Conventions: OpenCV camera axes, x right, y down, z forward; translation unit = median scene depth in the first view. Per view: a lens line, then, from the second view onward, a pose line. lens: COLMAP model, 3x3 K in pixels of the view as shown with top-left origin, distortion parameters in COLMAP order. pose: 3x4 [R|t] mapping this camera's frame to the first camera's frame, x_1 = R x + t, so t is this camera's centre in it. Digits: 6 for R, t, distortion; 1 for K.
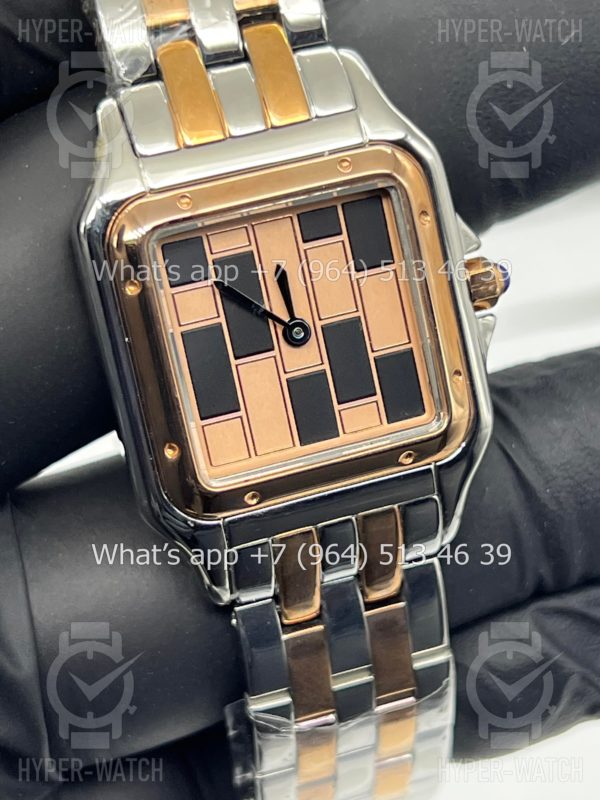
lens RADIAL K [[1814.5, 0, 300.0], [0, 1814.5, 400.0], [0, 0, 1]] dist [0.134837, 0.323683]
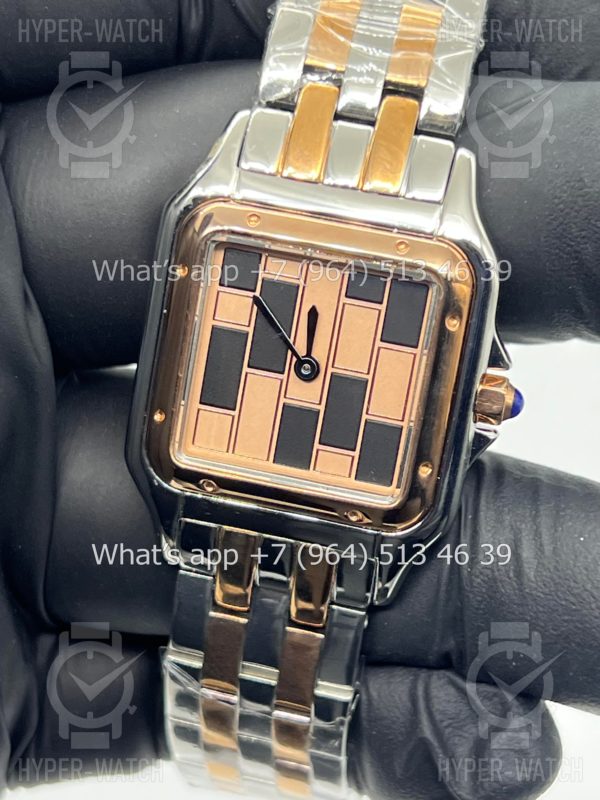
lens RADIAL K [[1814.5, 0, 300.0], [0, 1814.5, 400.0], [0, 0, 1]] dist [0.134837, 0.323683]
pose [[0.855319, 0.422790, -0.299463, 0.330110], [-0.411266, 0.905578, 0.103872, -0.131477], [0.315103, 0.034315, 0.948437, -0.047166]]
